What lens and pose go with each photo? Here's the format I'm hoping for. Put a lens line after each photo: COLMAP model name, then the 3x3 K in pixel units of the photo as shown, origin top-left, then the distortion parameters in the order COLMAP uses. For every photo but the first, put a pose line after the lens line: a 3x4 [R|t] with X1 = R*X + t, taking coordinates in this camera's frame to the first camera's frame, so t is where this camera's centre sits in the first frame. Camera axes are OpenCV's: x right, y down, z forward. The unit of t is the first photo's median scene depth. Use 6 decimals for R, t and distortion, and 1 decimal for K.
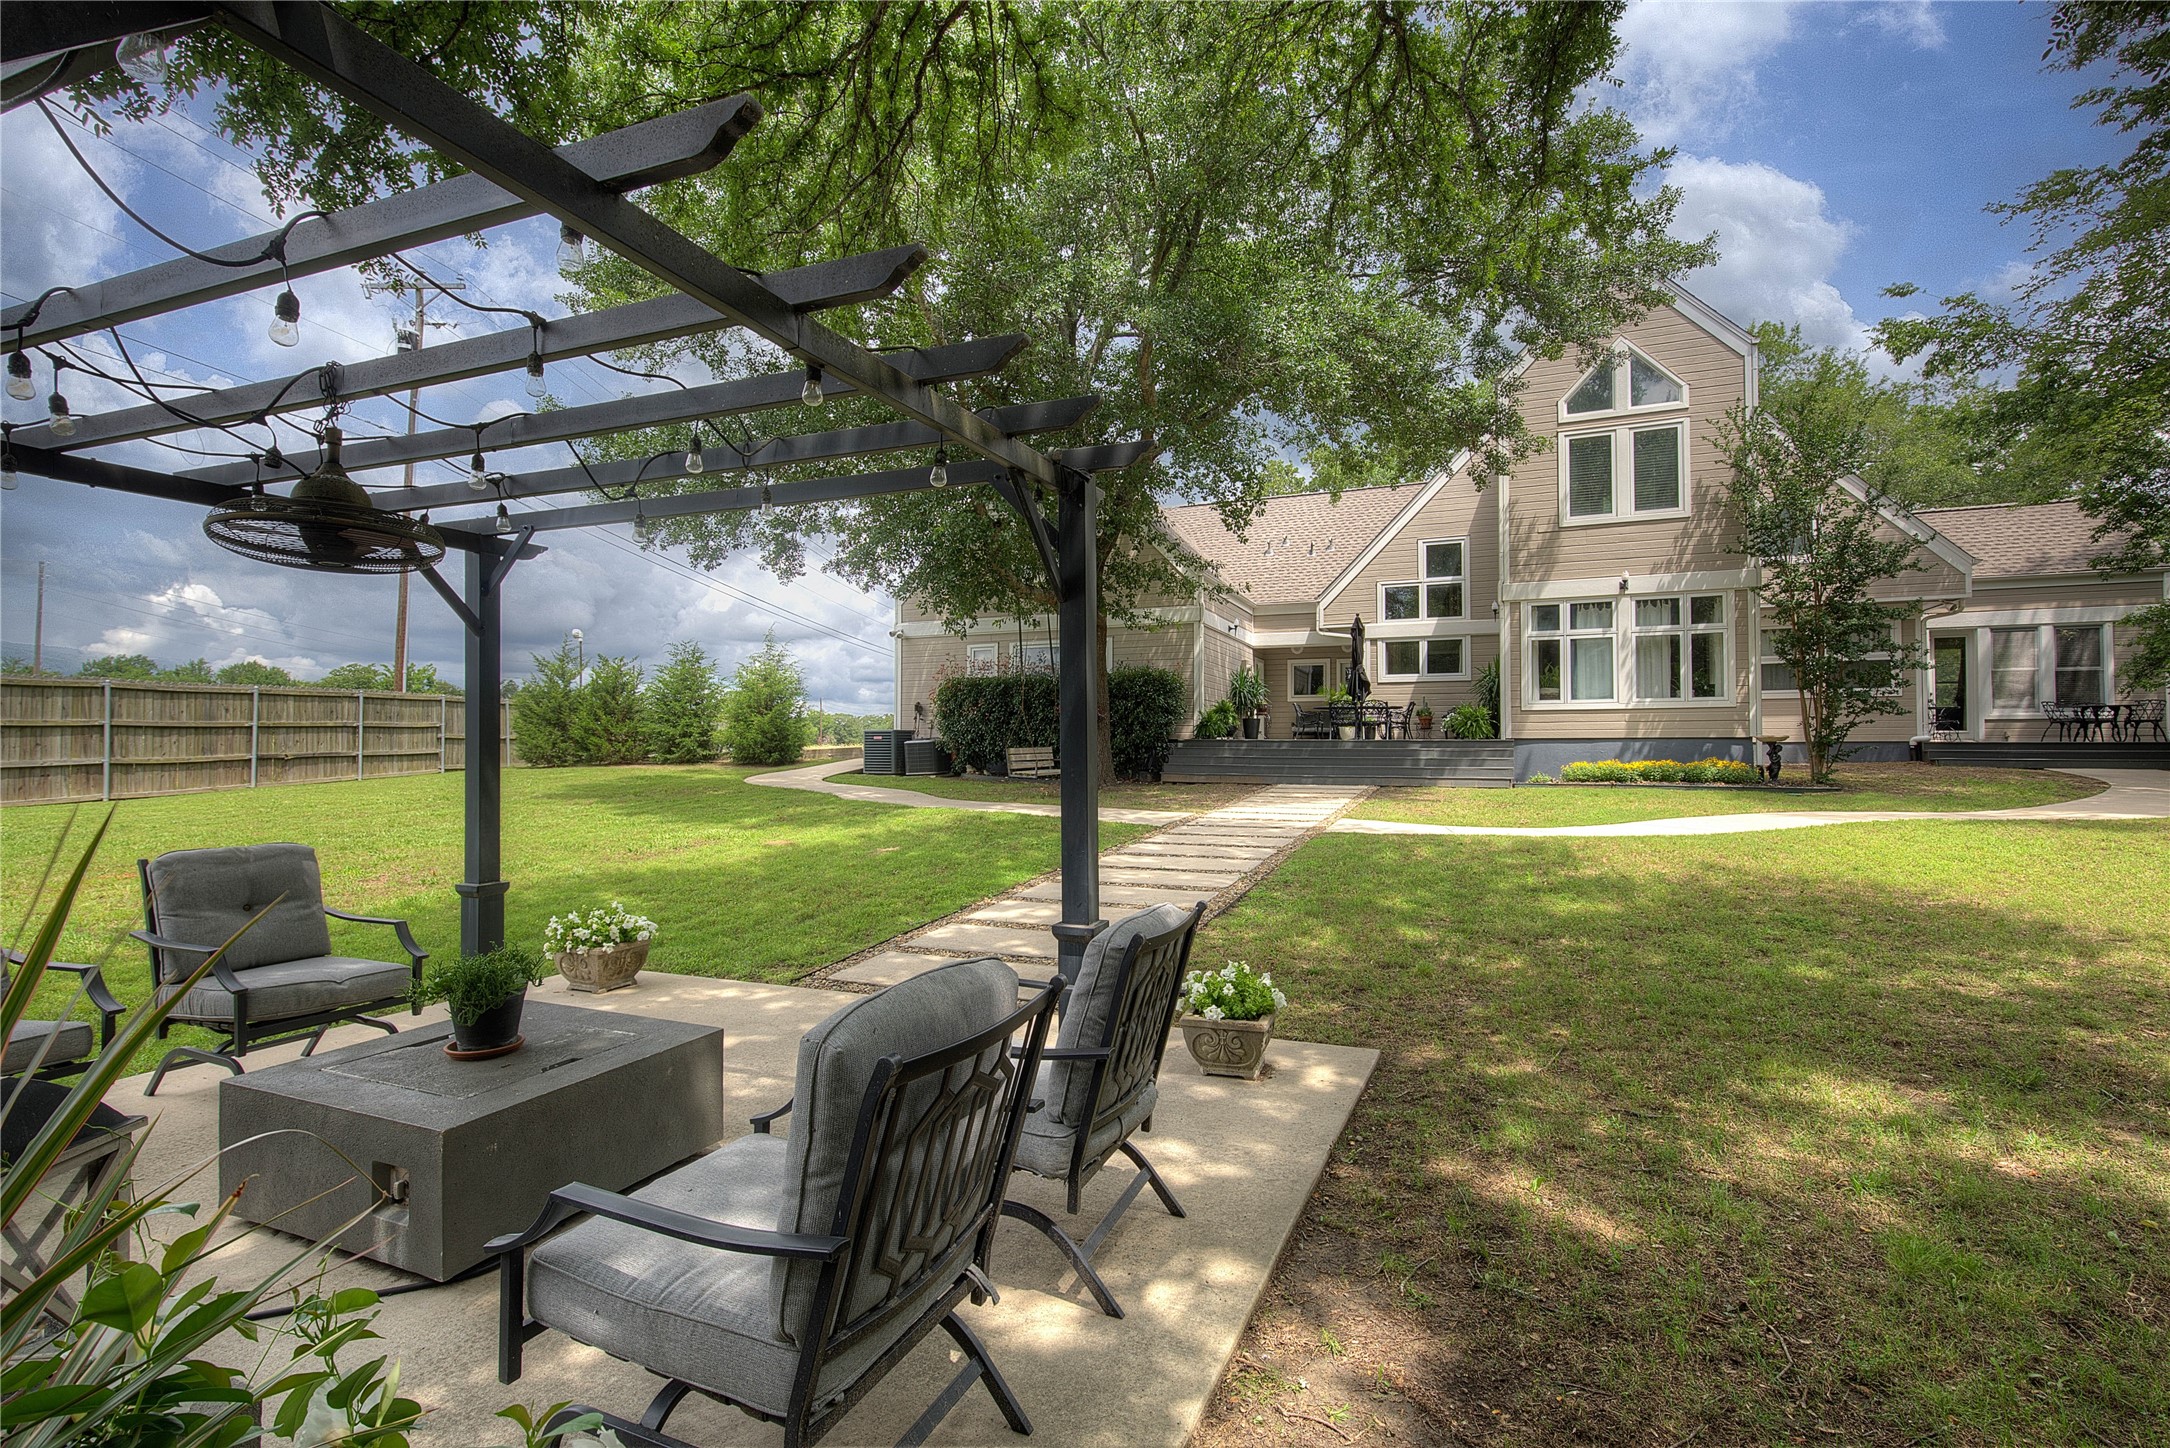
lens RADIAL K [[981.9, 0, 1091.9], [0, 981.9, 734.7], [0, 0, 1]] dist [-0.002659, 0.000663]
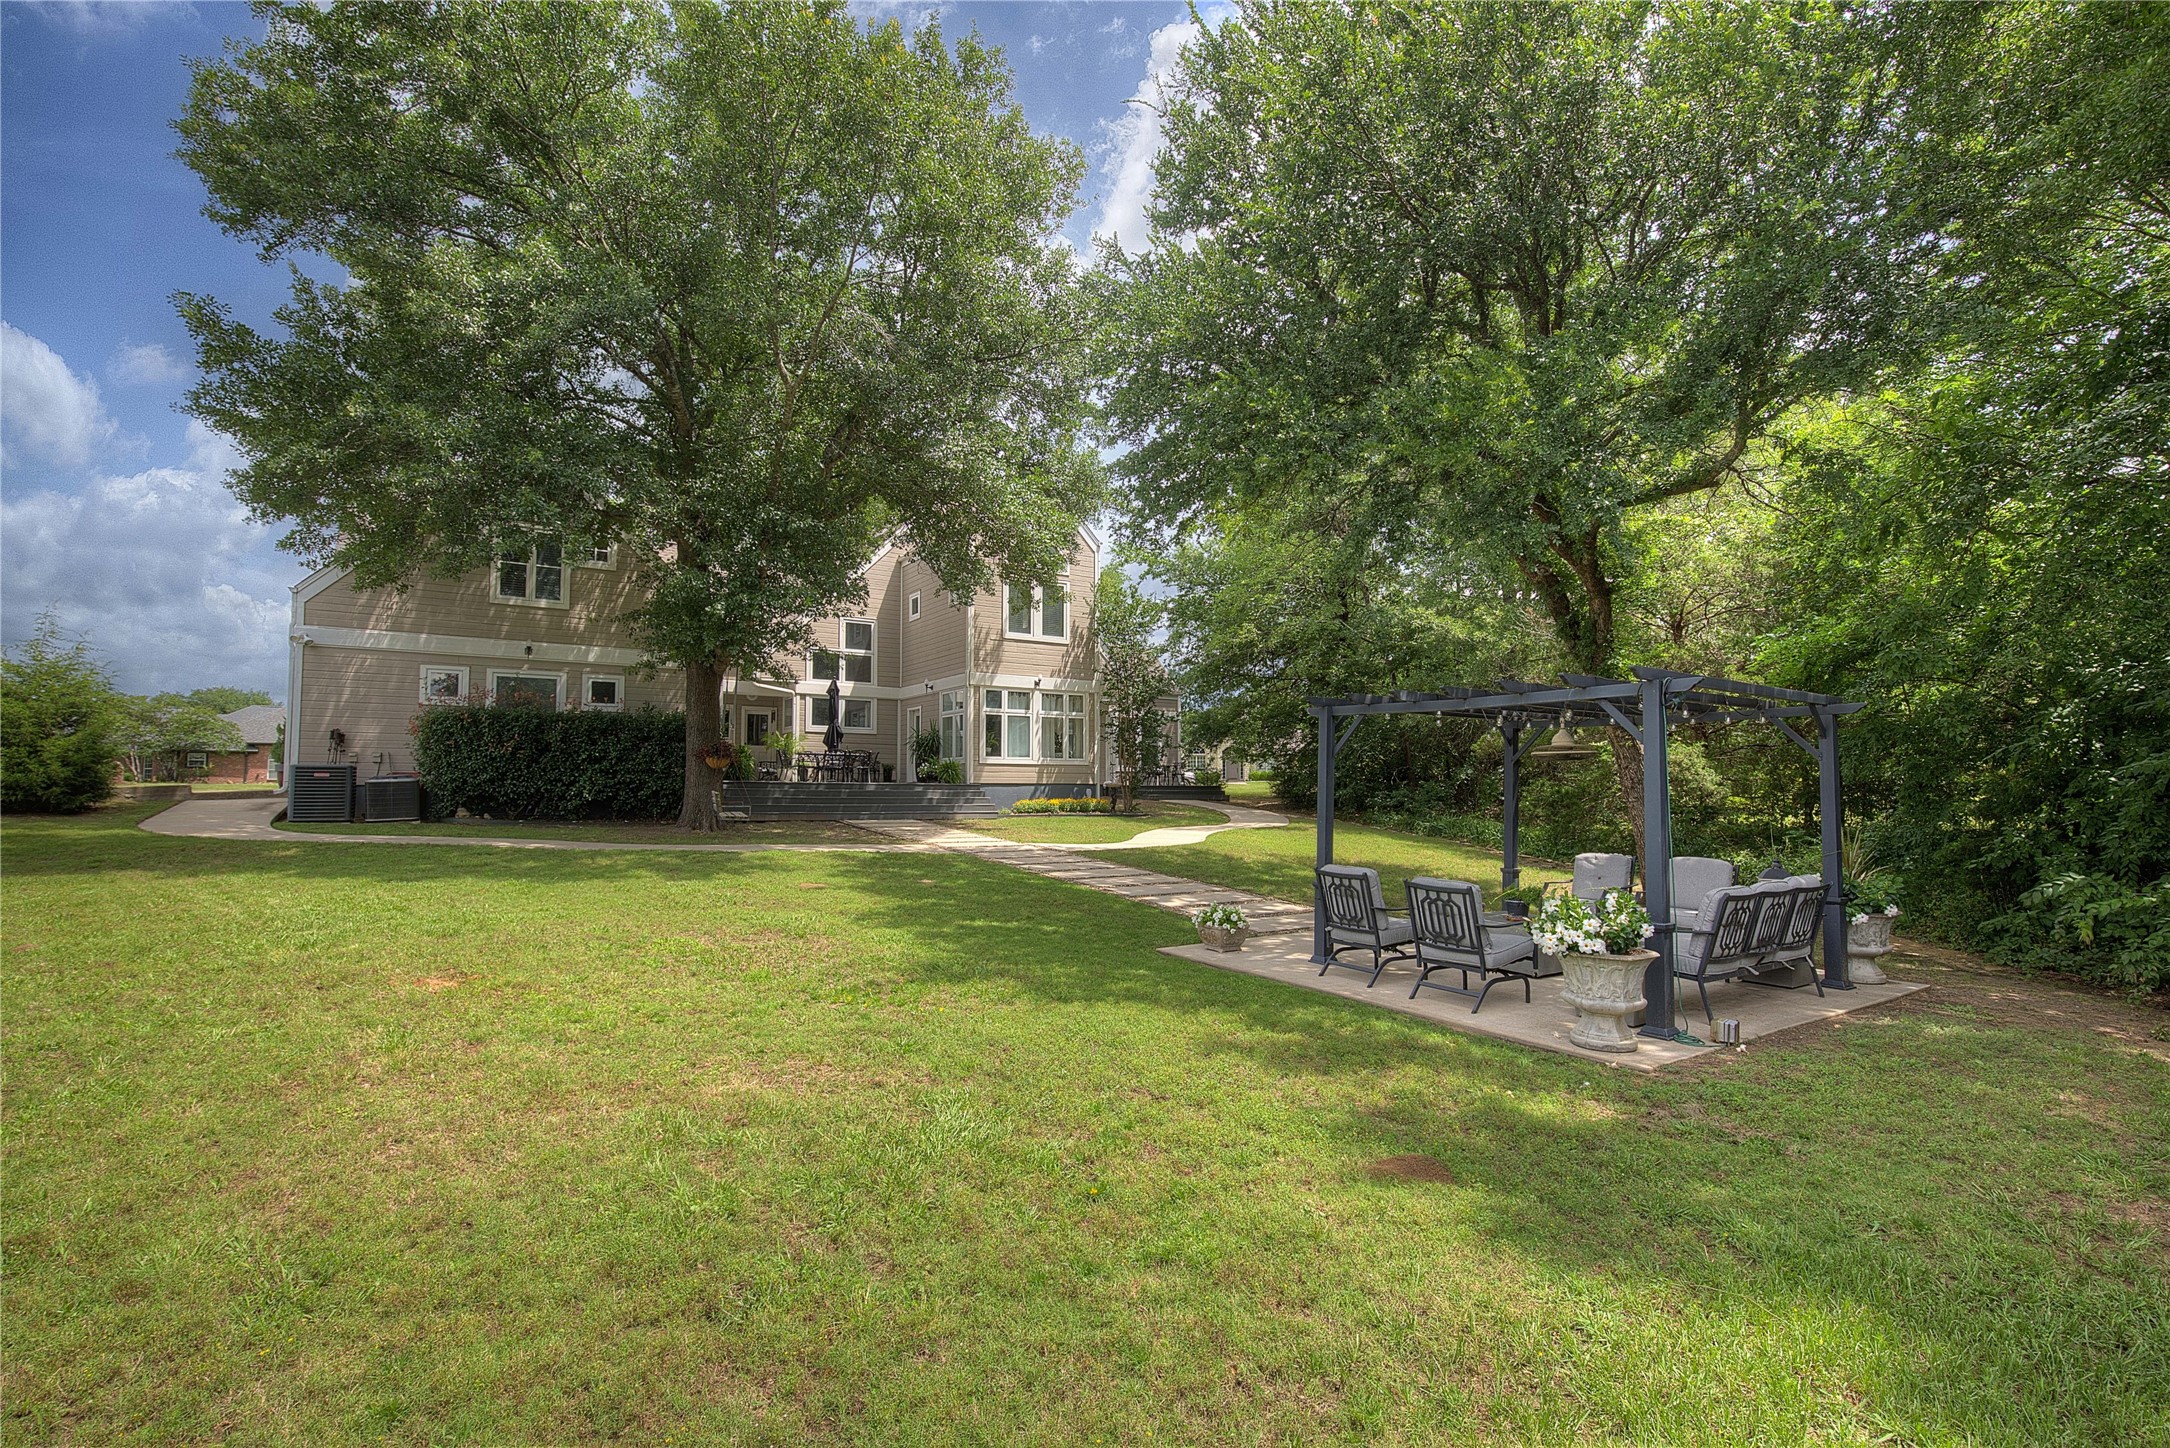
lens RADIAL K [[981.9, 0, 1091.9], [0, 981.9, 734.7], [0, 0, 1]] dist [-0.002659, 0.000663]
pose [[0.570302, 0.043336, 0.820291, -0.636001], [-0.021765, 0.999054, -0.037648, -0.016458], [-0.821146, 0.003618, 0.570706, 0.063721]]
